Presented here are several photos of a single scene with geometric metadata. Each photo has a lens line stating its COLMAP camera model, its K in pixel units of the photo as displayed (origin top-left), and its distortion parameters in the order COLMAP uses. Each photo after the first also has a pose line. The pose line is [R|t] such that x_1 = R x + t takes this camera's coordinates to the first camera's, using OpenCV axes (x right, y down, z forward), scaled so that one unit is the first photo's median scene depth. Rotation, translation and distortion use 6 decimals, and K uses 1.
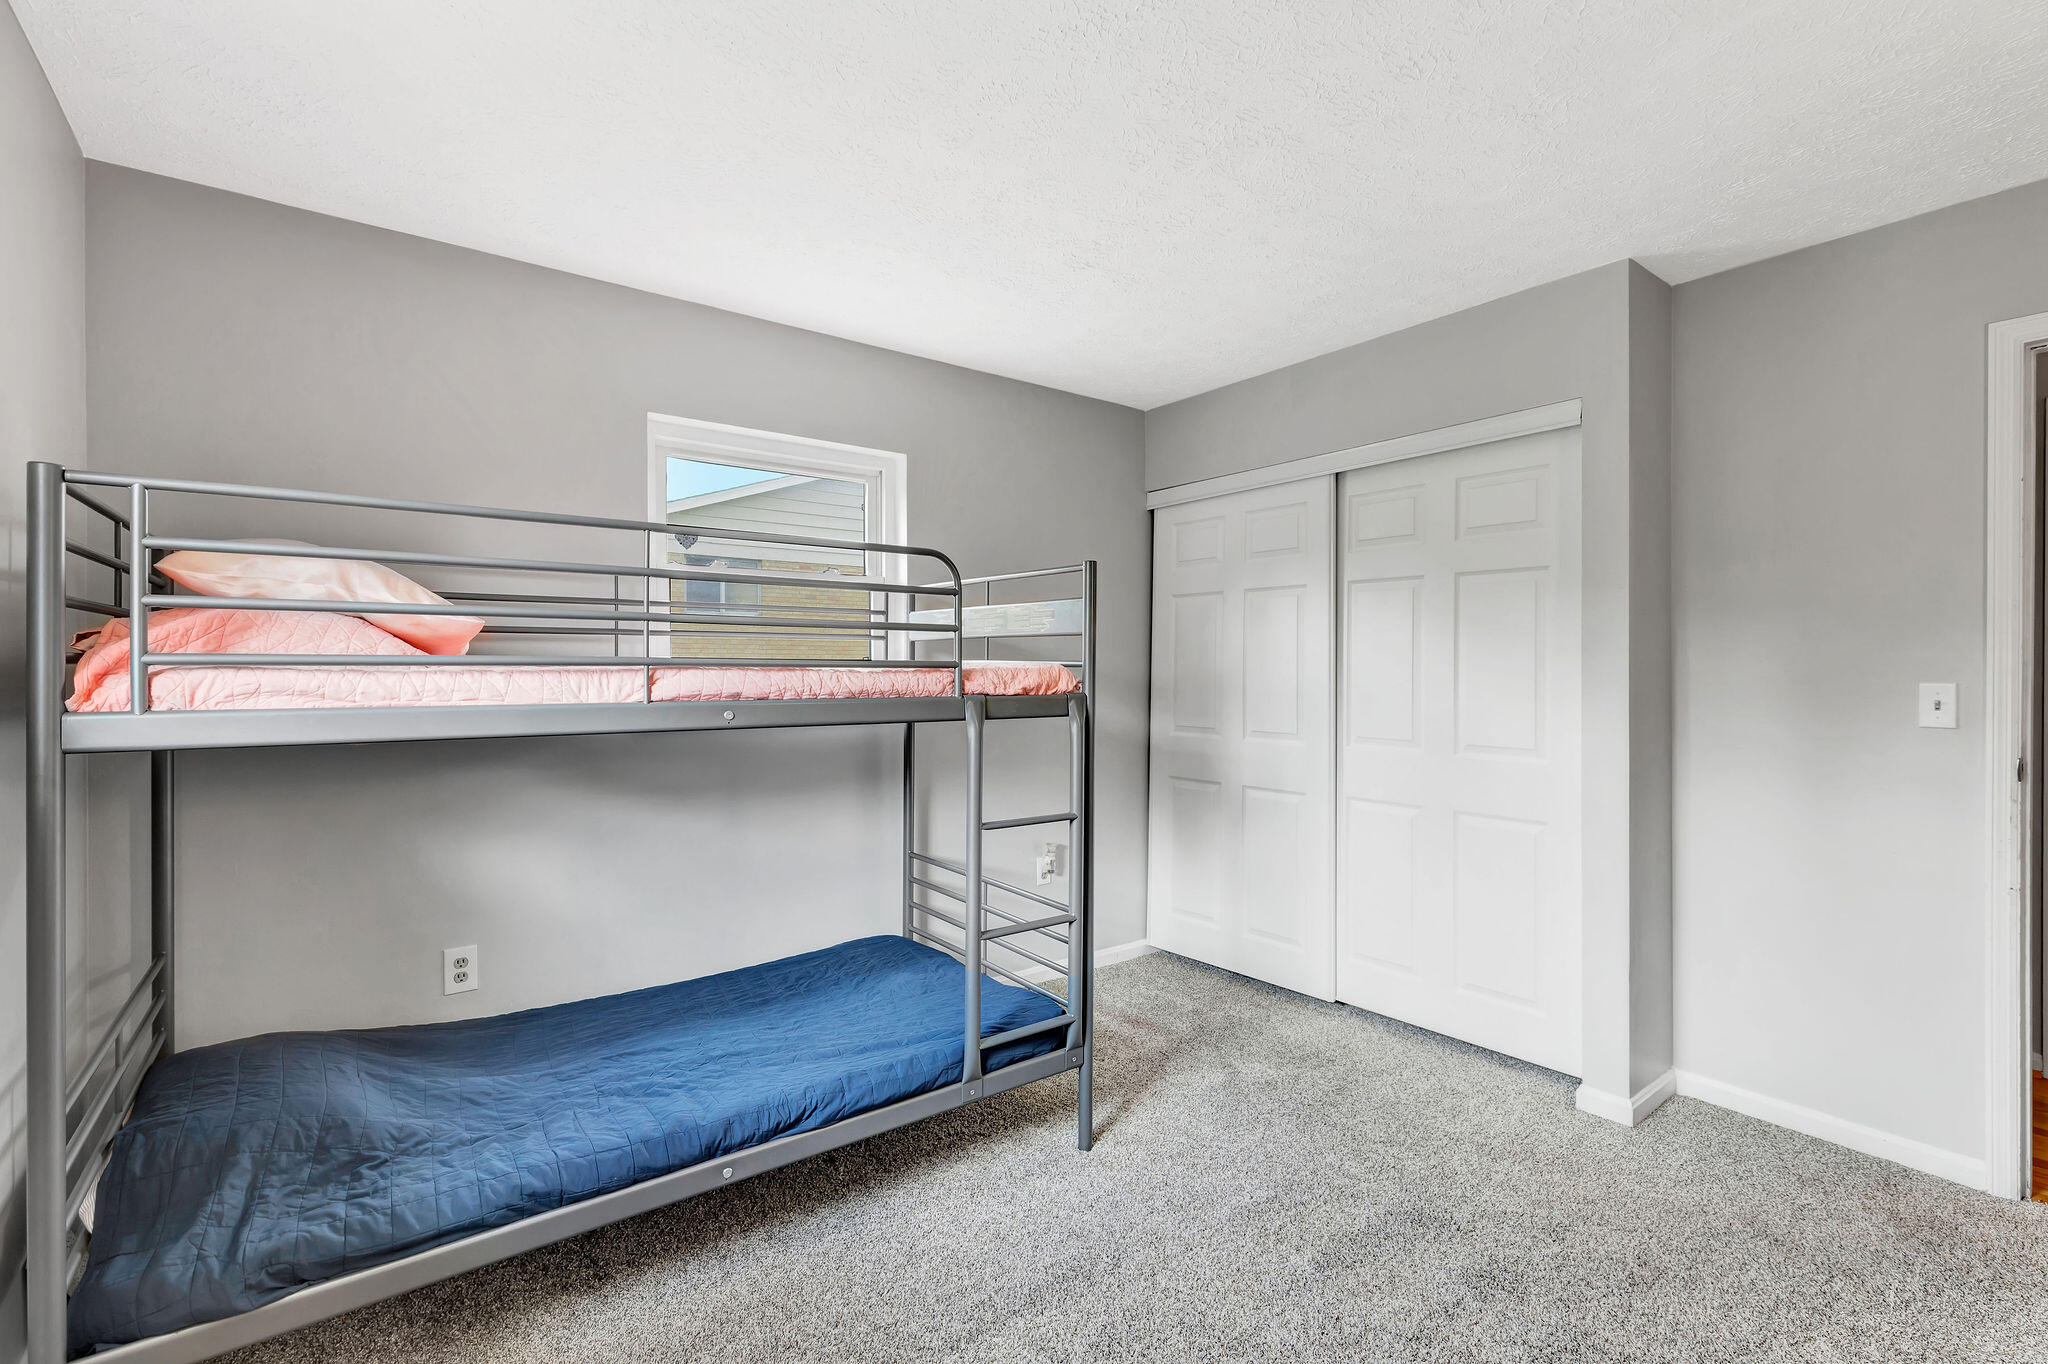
lens RADIAL K [[925.5, 0, 1027.4], [0, 925.5, 674.8], [0, 0, 1]] dist [0.002579, 0.000231]
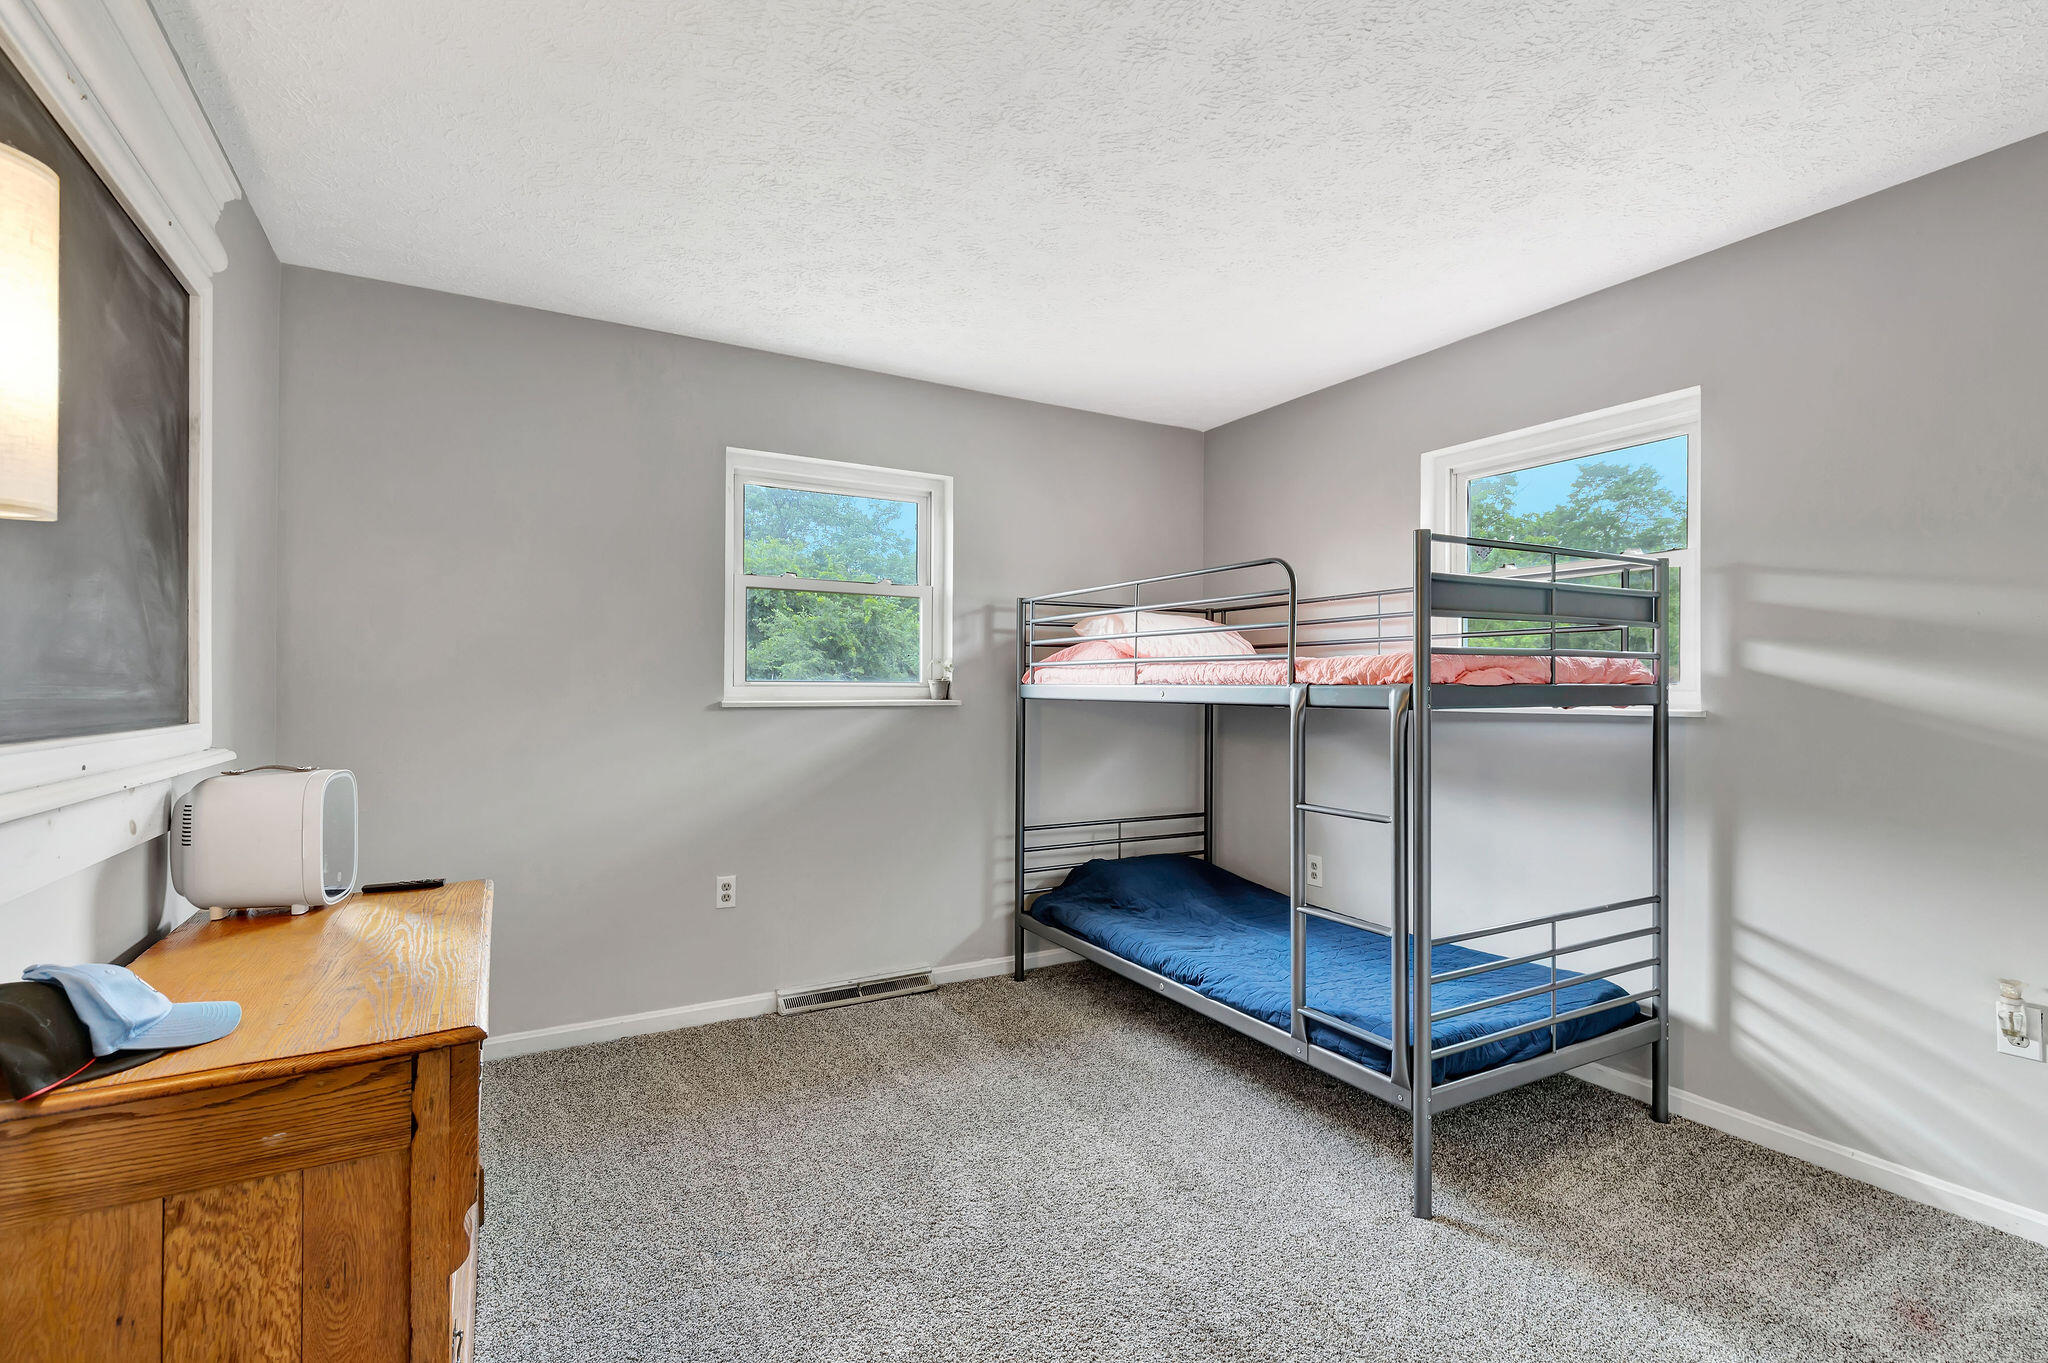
lens RADIAL K [[925.5, 0, 1024.1], [0, 925.5, 685.2], [0, 0, 1]] dist [0.002579, 0.000231]
pose [[-0.135729, -0.003633, -0.990739, 1.043710], [-0.006000, 0.999978, -0.002845, 0.028481], [0.990728, 0.005559, -0.135748, 0.814010]]
